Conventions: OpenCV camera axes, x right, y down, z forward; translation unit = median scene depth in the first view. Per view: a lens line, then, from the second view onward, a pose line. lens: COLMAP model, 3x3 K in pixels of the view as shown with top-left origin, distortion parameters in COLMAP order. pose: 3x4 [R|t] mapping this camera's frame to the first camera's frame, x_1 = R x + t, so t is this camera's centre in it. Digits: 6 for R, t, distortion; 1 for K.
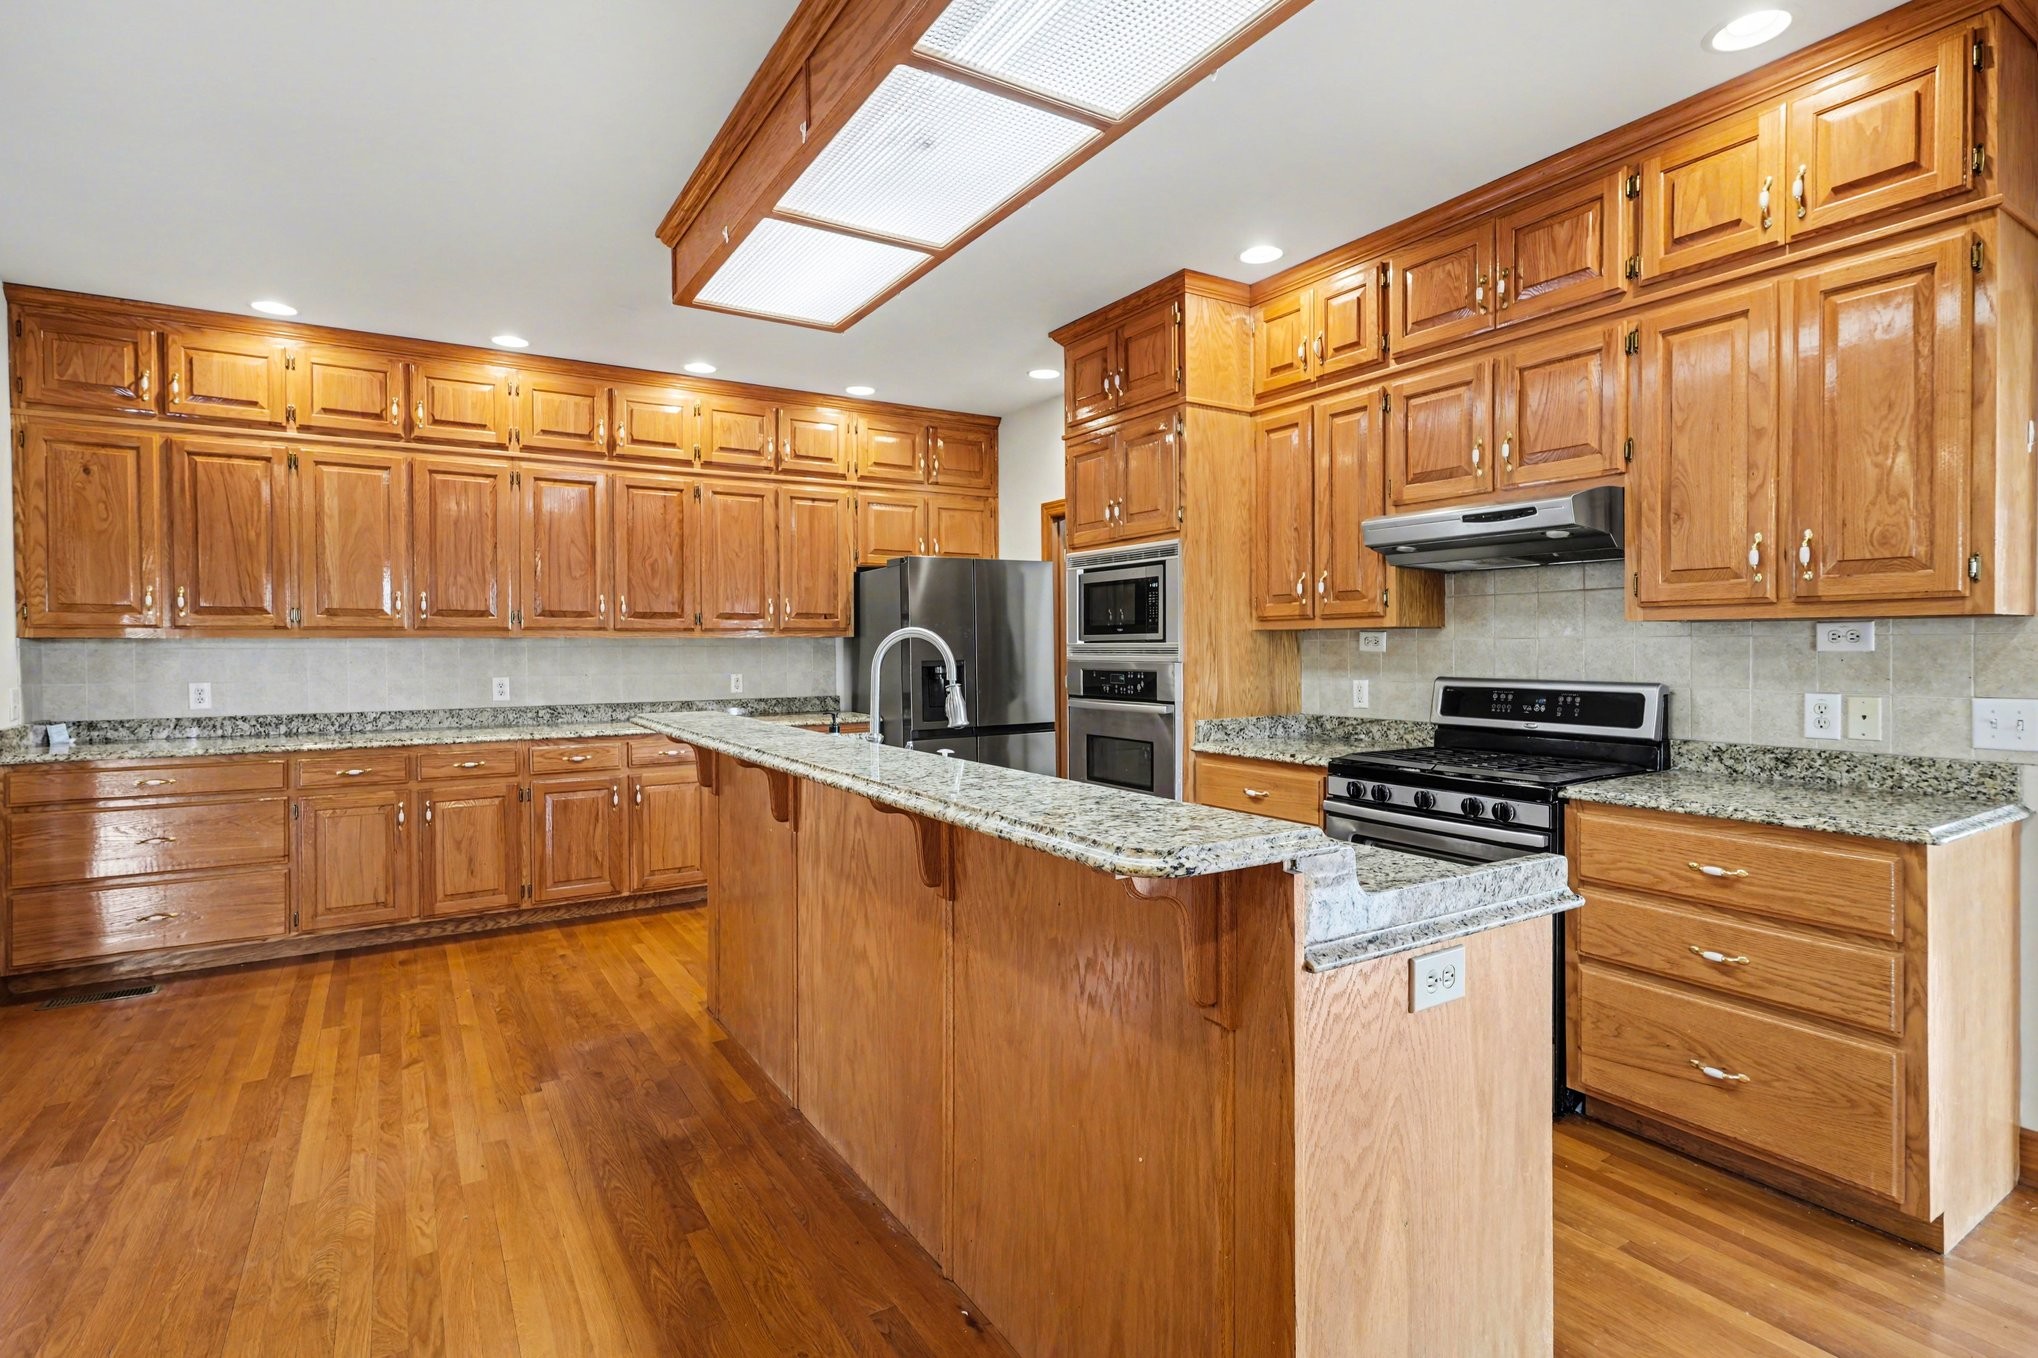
lens RADIAL K [[993.4, 0, 1011.0], [0, 993.4, 646.4], [0, 0, 1]] dist [0.003238, 0.002223]
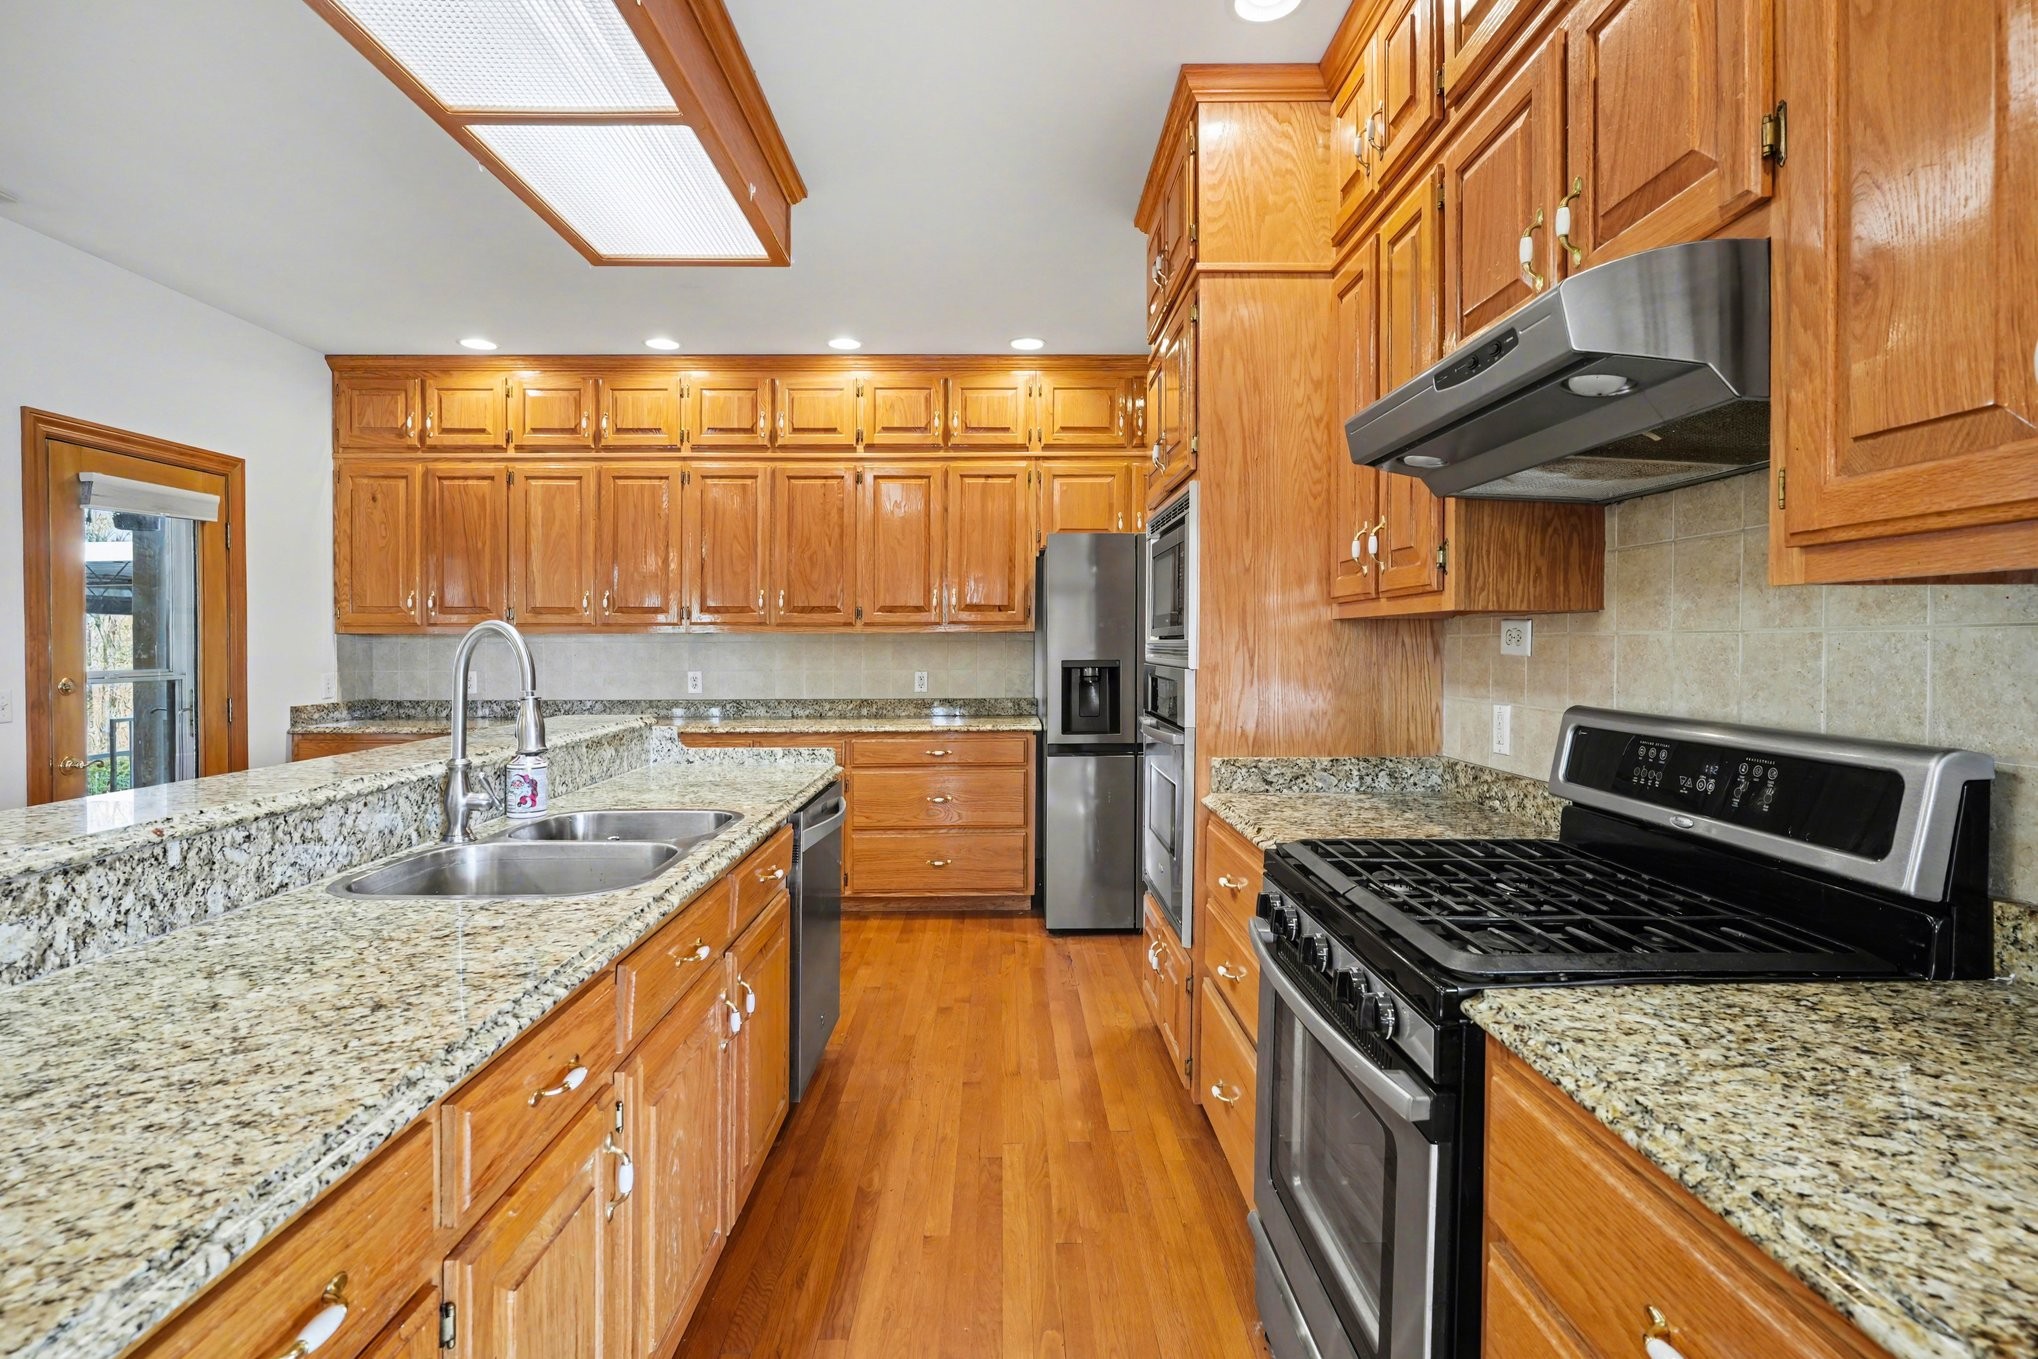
lens RADIAL K [[993.4, 0, 1013.7], [0, 993.4, 651.1], [0, 0, 1]] dist [0.003238, 0.002223]
pose [[0.854875, 0.007843, -0.518775, 0.397199], [-0.002749, 0.999940, 0.010587, -0.002229], [0.518827, -0.007624, 0.854845, 0.359246]]
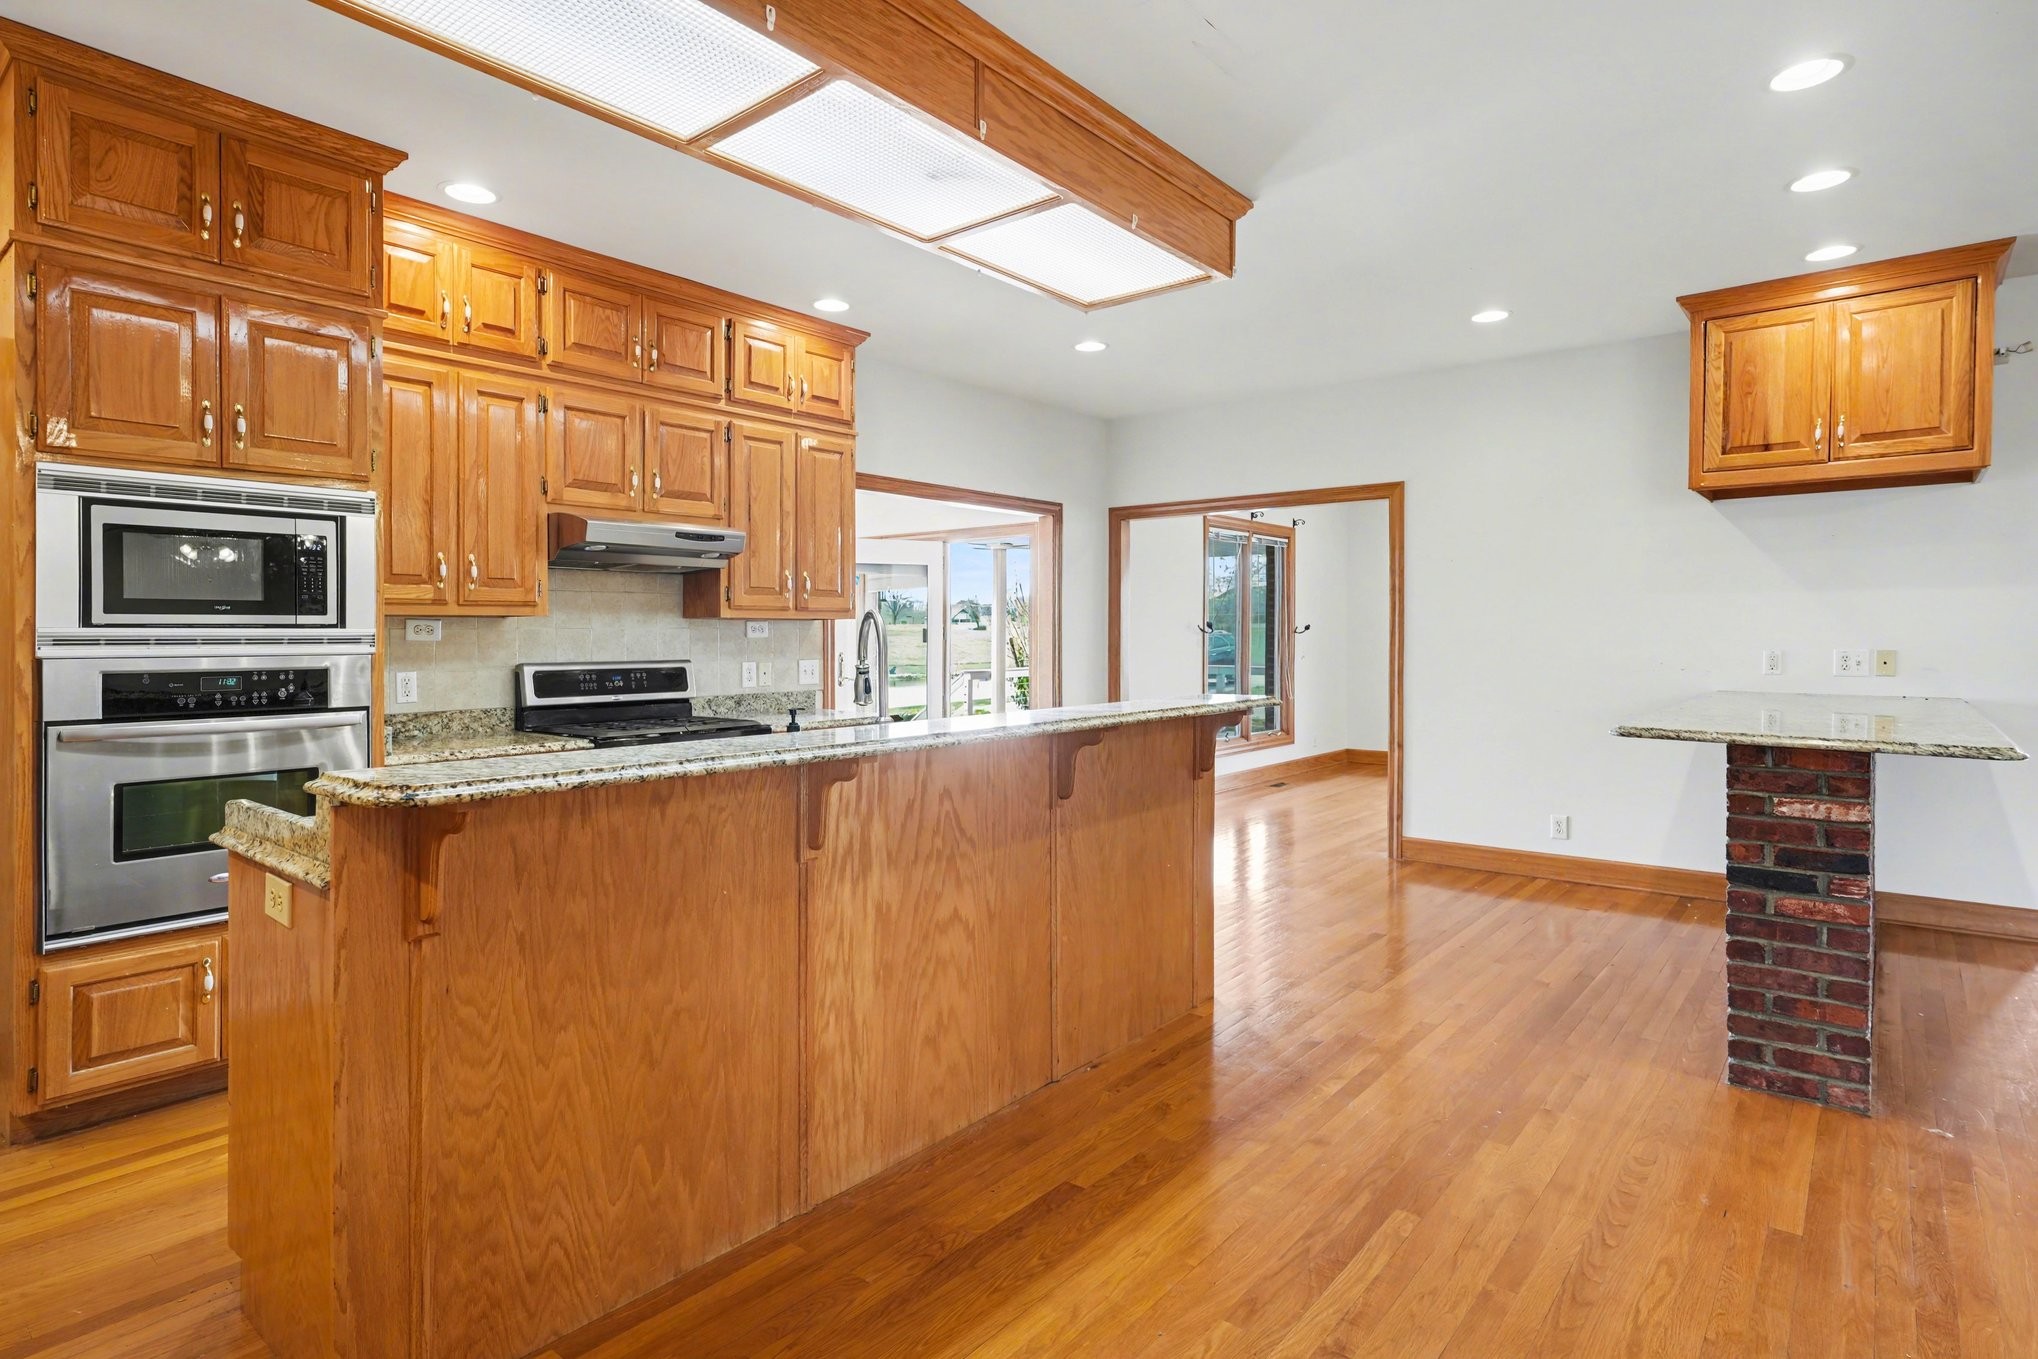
lens RADIAL K [[1046.1, 0, 1016.2], [0, 1046.1, 636.9], [0, 0, 1]] dist [0.002509, -0.000145]
pose [[-0.298867, 0.004770, 0.954283, -0.714171], [0.007418, 0.999969, -0.002676, 0.008033], [-0.954266, 0.006279, -0.298893, 0.733818]]
